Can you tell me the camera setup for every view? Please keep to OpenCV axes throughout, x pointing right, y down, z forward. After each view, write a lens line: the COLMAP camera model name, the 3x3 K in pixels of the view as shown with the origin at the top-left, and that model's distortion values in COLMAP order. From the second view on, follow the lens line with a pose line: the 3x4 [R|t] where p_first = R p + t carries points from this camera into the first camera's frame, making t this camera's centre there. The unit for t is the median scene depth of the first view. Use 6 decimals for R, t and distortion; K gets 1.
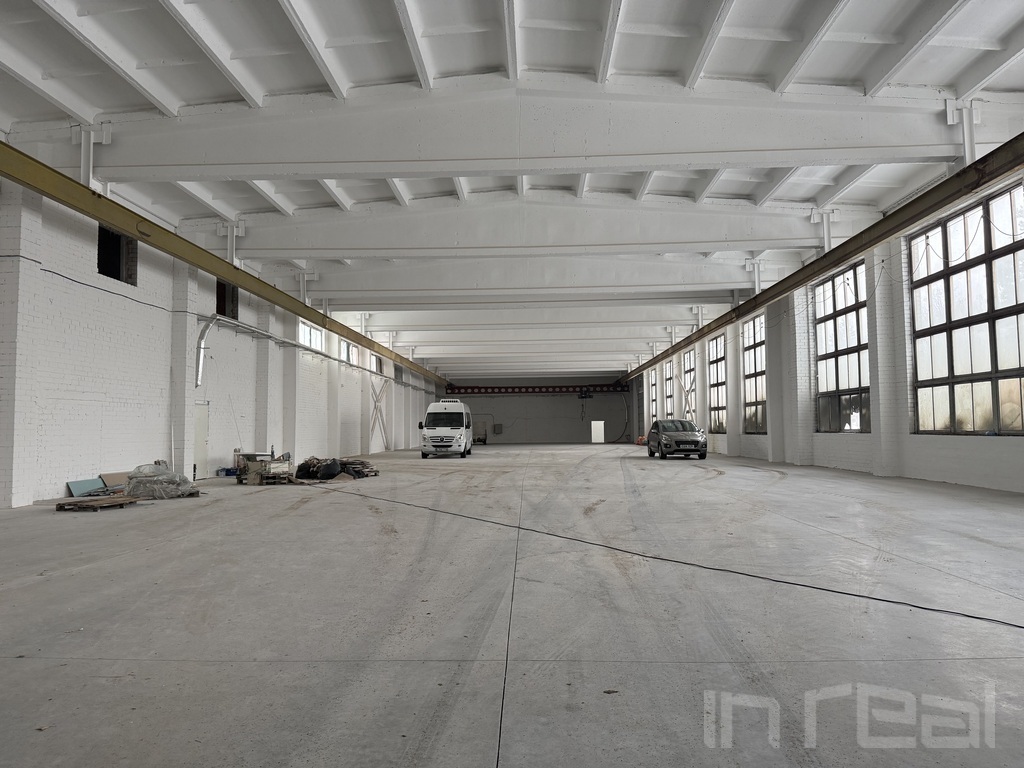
lens RADIAL K [[712.4, 0, 512.0], [0, 712.4, 384.0], [0, 0, 1]] dist [0.121499, -0.162203]
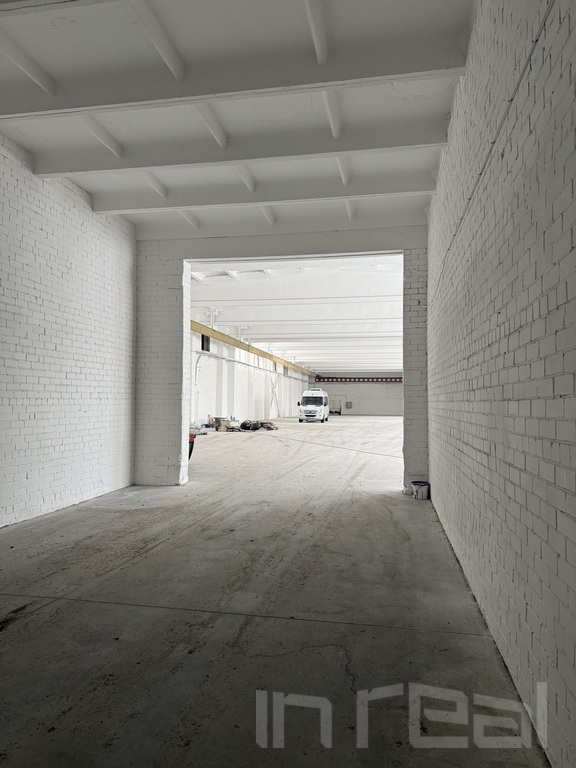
lens RADIAL K [[534.3, 0, 288.0], [0, 534.3, 384.0], [0, 0, 1]] dist [0.121499, -0.162203]
pose [[0.988935, 0.012938, -0.147783, 0.068528], [-0.008748, 0.999542, 0.028969, -0.048382], [0.148090, -0.027355, 0.988595, -0.518852]]
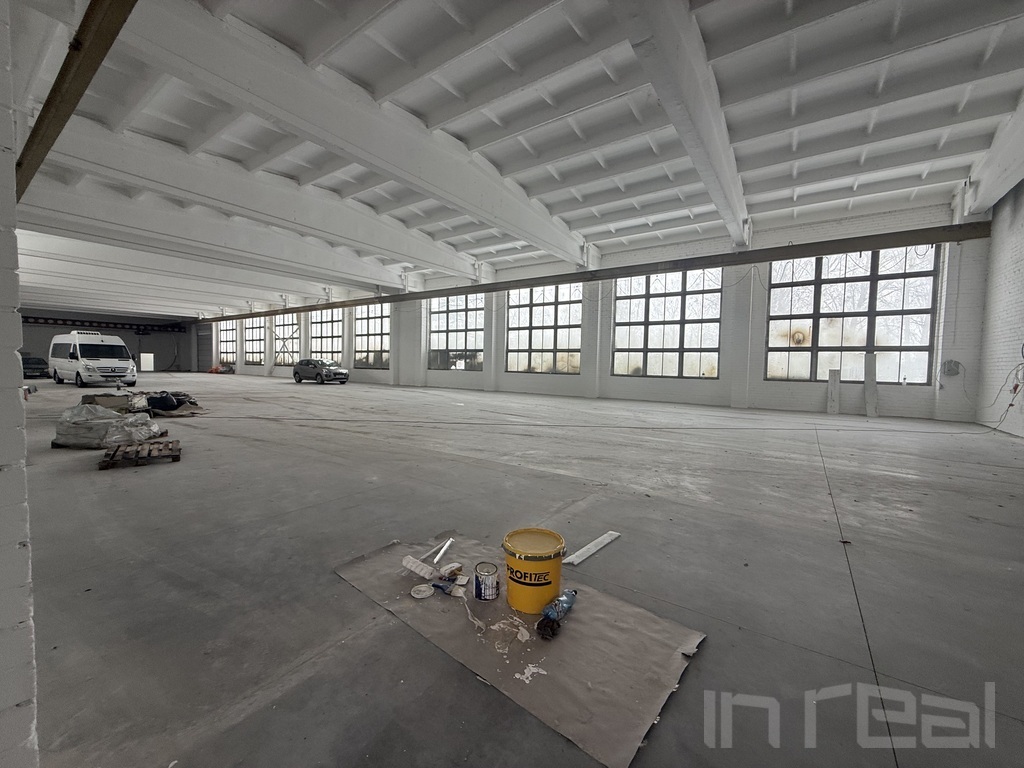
lens RADIAL K [[407.0, 0, 512.0], [0, 407.0, 384.0], [0, 0, 1]] dist [-0.001824, -0.000209]
pose [[0.541058, -0.017670, 0.840799, -0.479936], [-0.079393, 0.994241, 0.071985, 0.010387], [-0.837229, -0.105702, 0.536539, 0.264308]]
